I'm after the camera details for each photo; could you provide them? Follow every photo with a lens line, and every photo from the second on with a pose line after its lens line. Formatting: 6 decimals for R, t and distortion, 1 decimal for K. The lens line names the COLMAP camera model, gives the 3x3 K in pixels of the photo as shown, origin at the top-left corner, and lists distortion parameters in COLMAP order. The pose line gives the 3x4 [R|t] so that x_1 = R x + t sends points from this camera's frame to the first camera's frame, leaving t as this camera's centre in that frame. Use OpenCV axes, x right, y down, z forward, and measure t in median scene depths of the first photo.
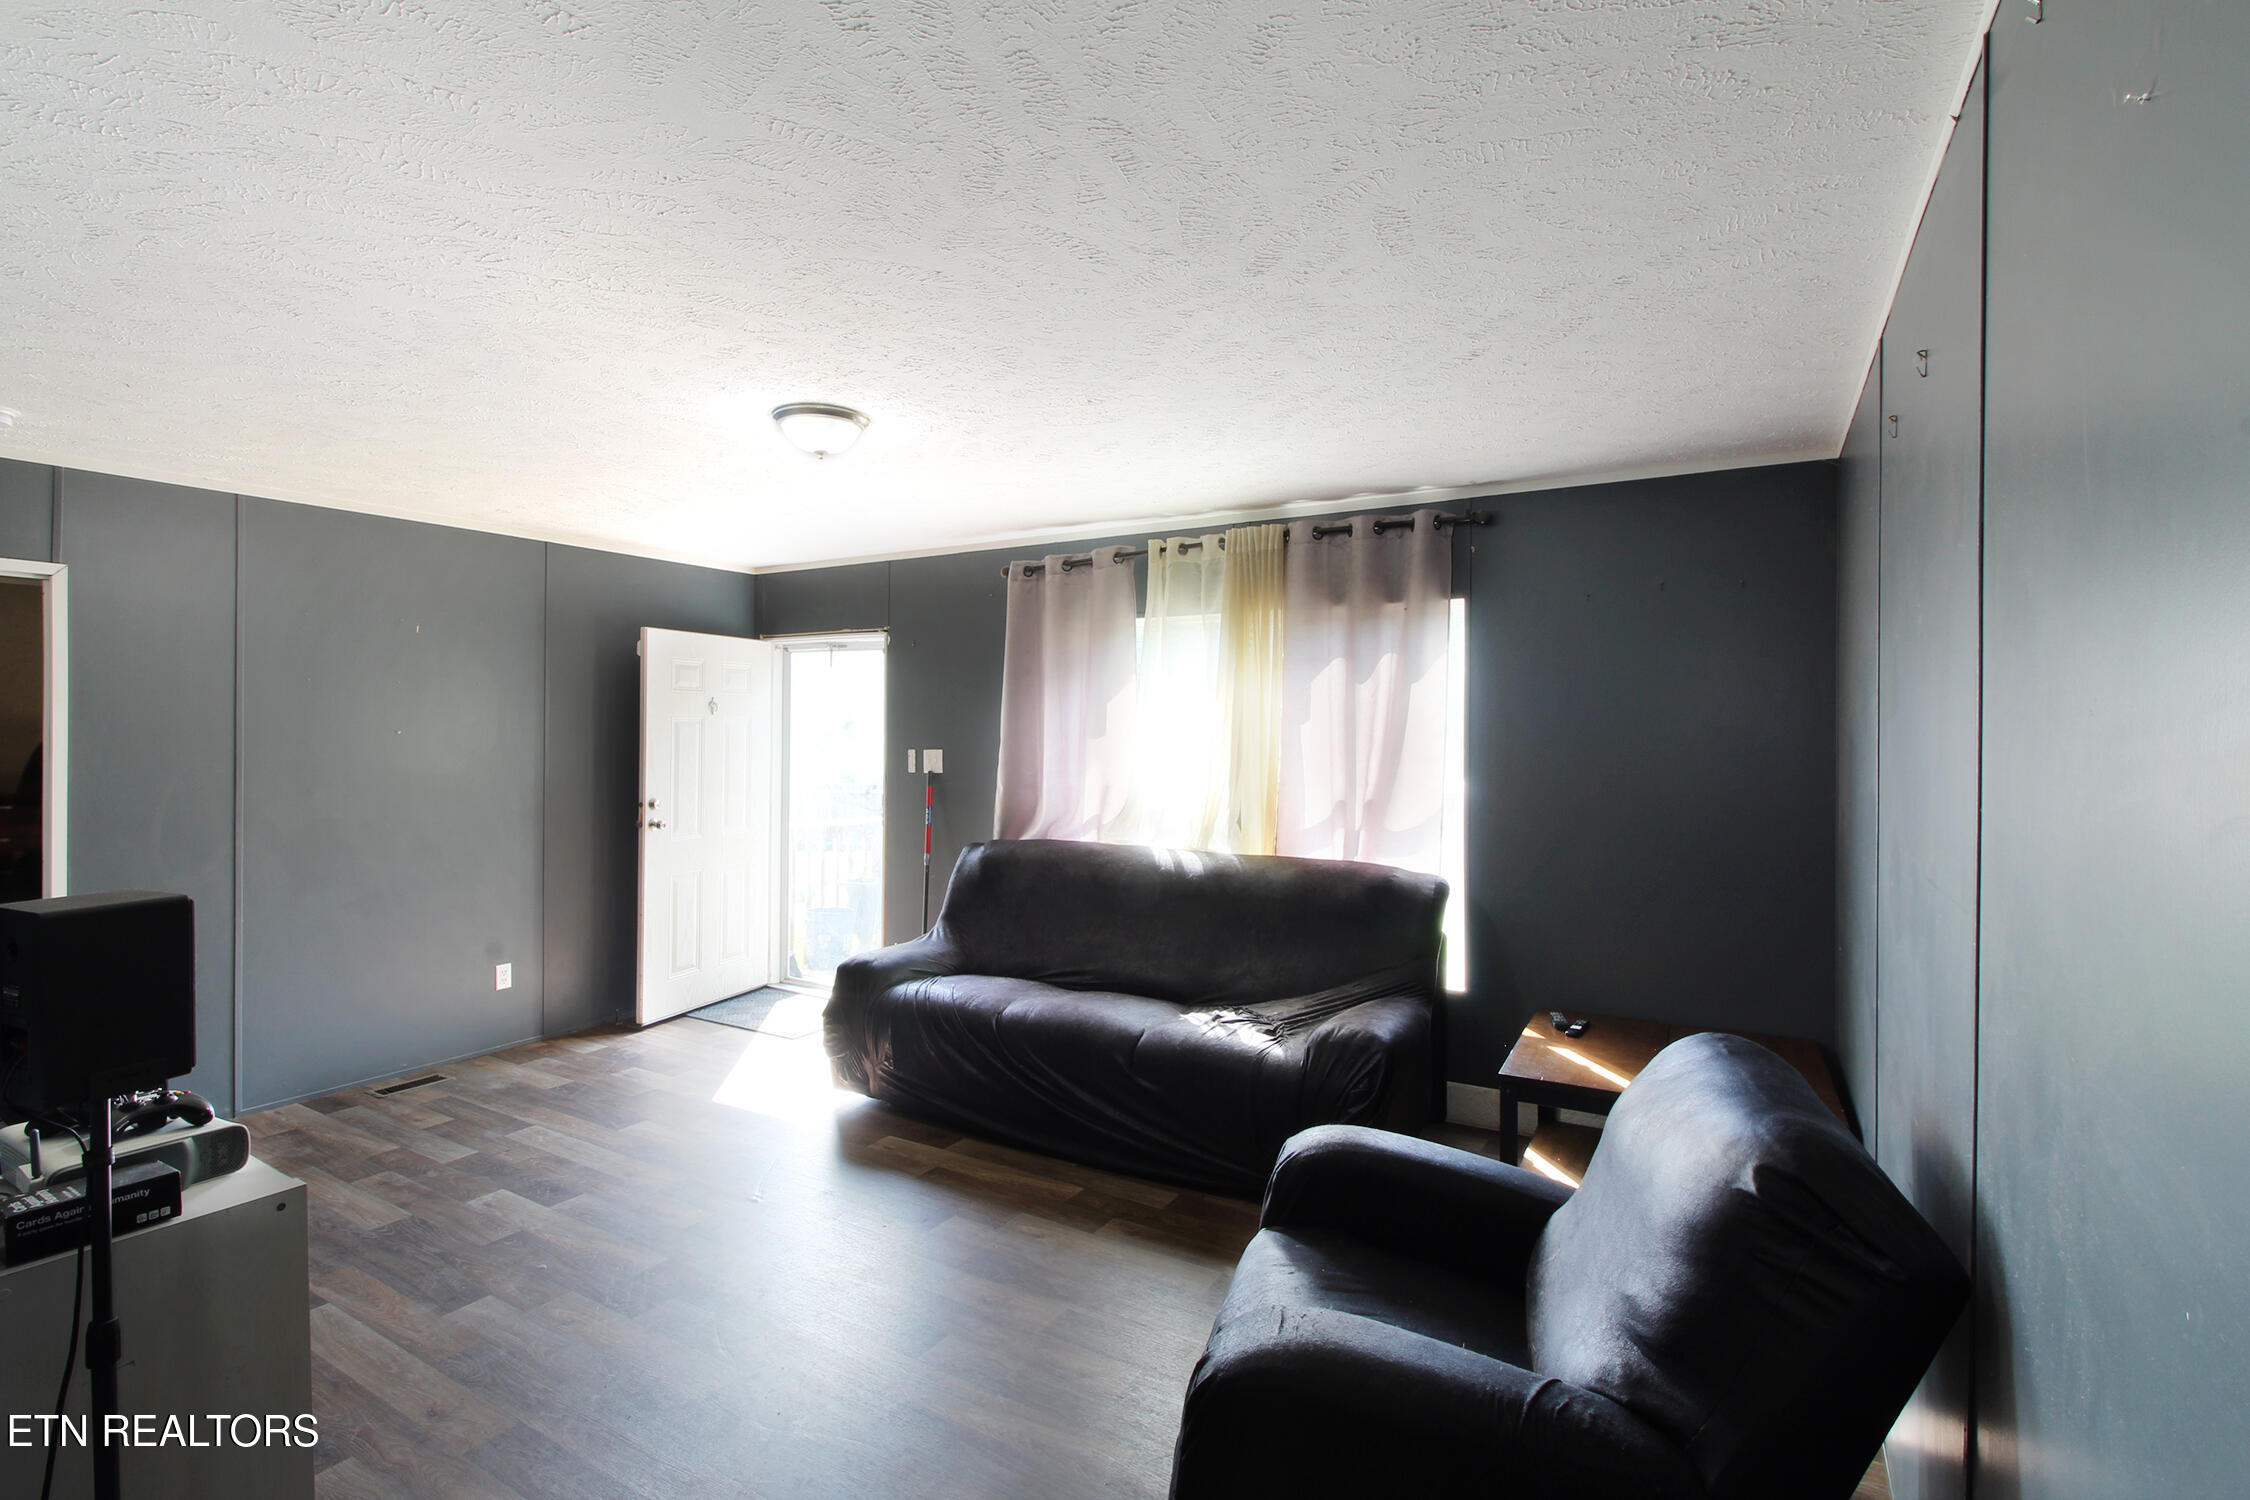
lens RADIAL K [[1048.9, 0, 1126.9], [0, 1048.9, 737.6], [0, 0, 1]] dist [-0.009916, -0.008440]
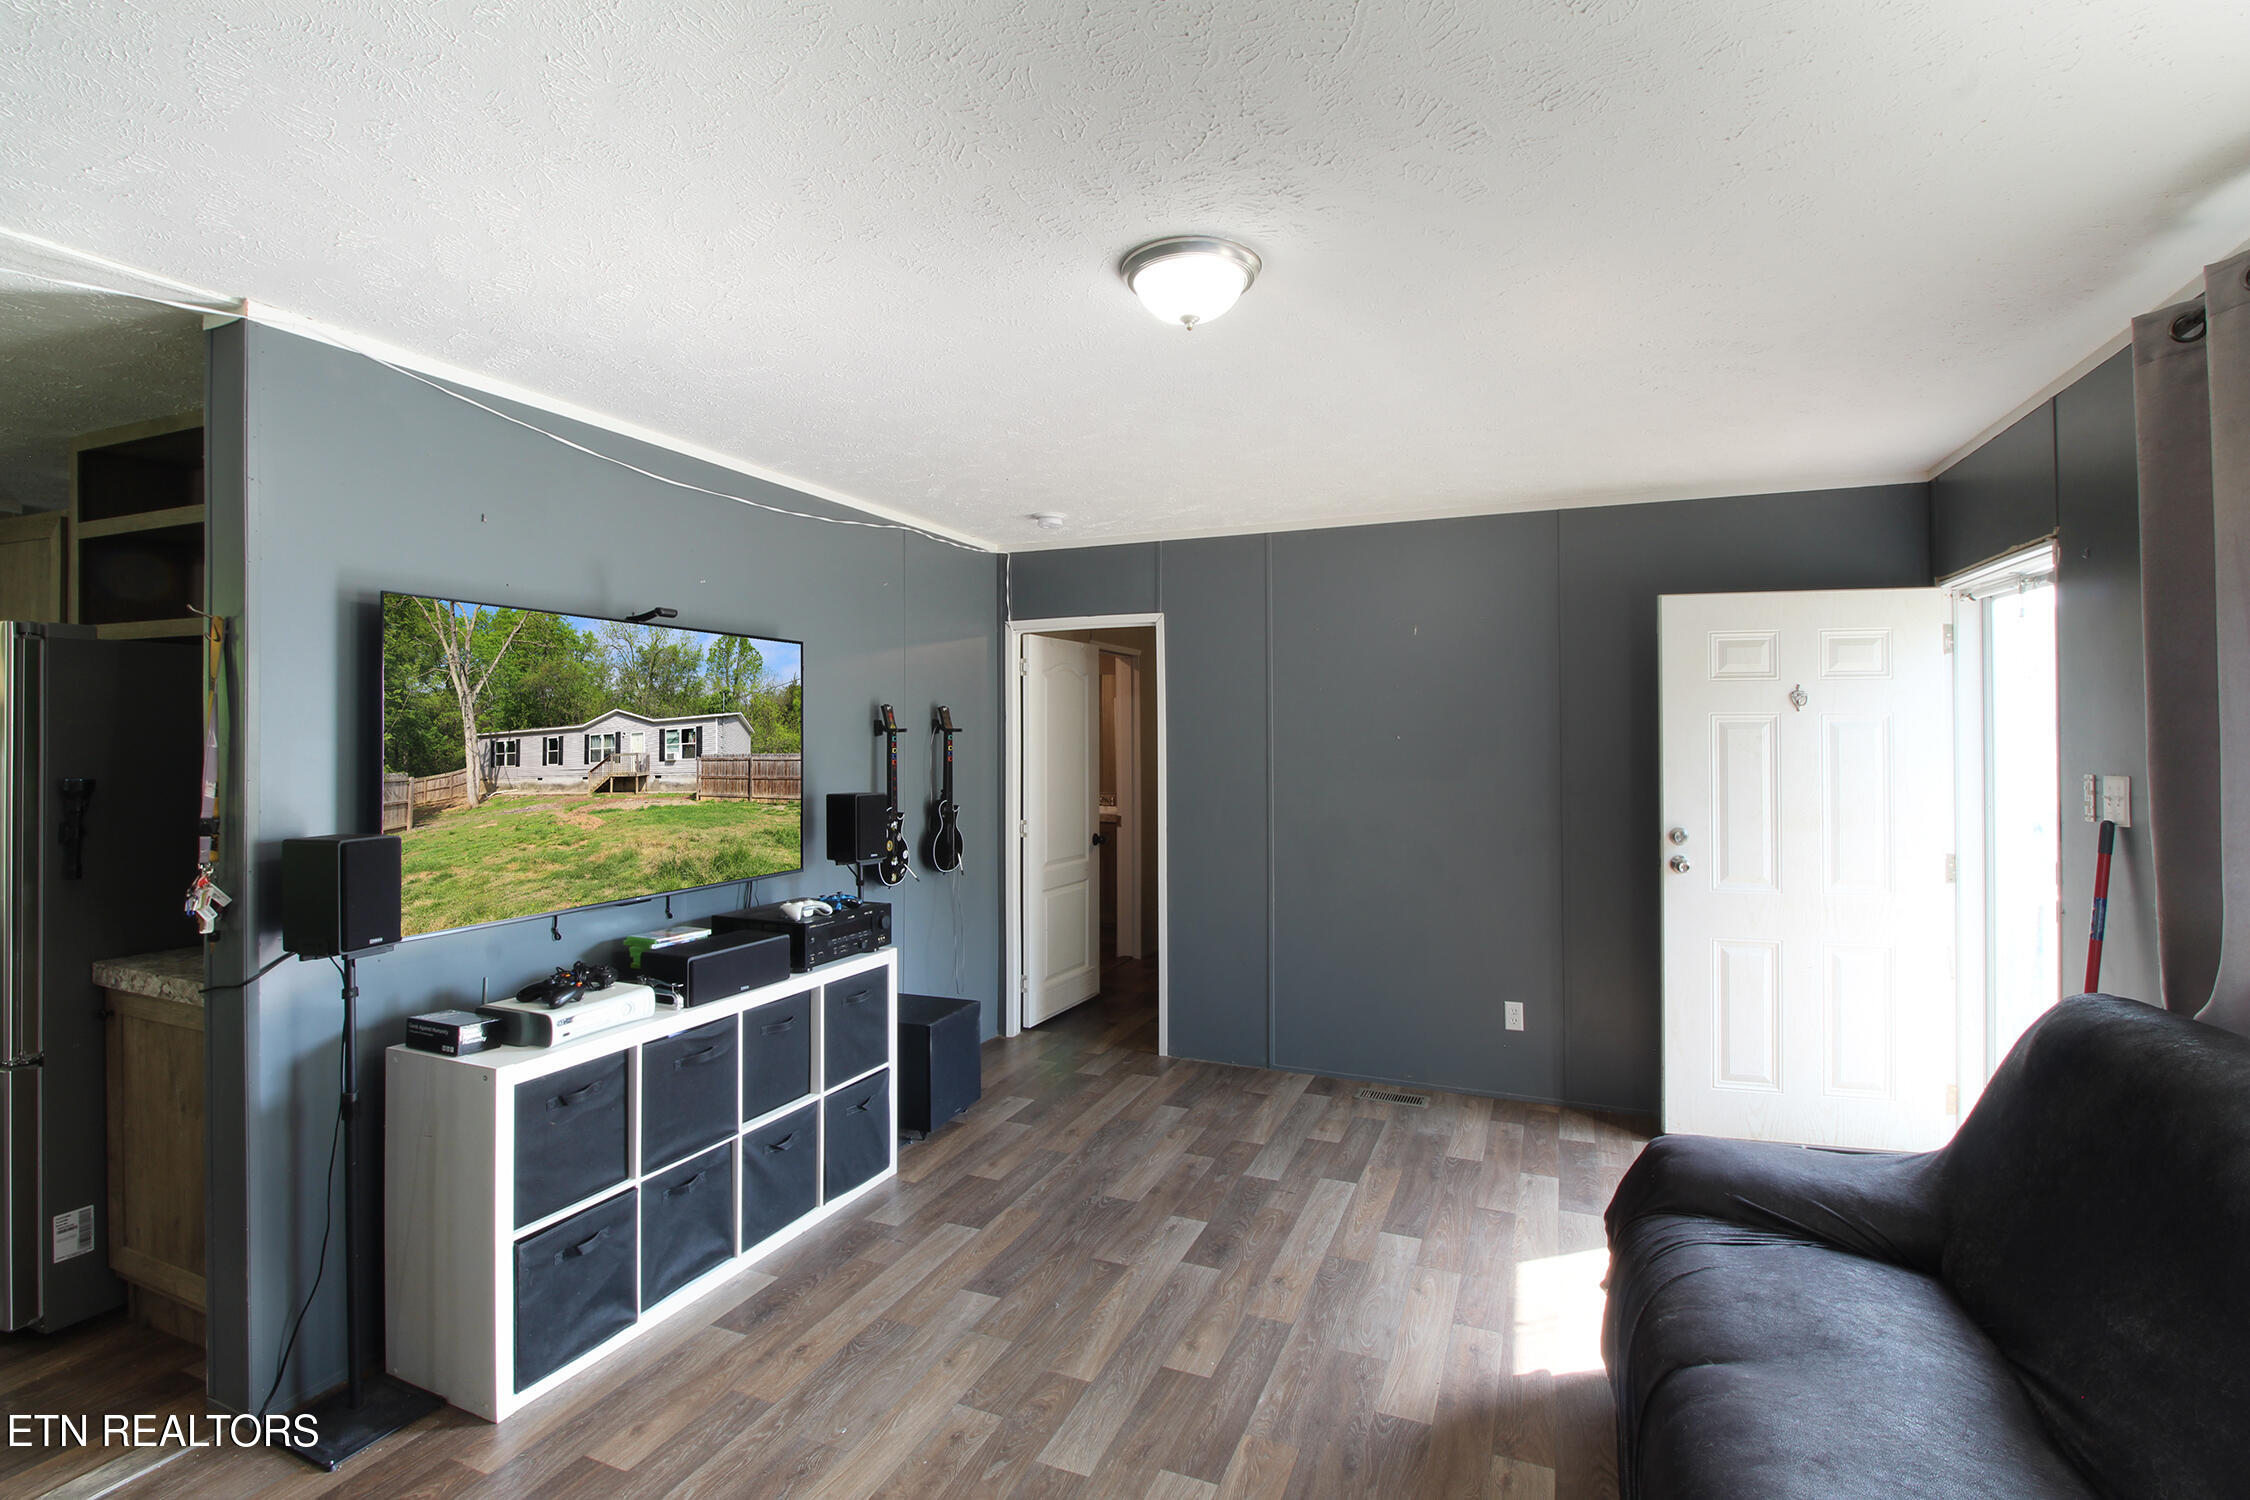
lens RADIAL K [[1048.9, 0, 1211.9], [0, 1048.9, 721.7], [0, 0, 1]] dist [-0.009916, -0.008440]
pose [[0.132024, -0.019933, -0.991046, 0.268749], [-0.008313, 0.999740, -0.021216, 0.002703], [0.991212, 0.011039, 0.131824, 0.687282]]
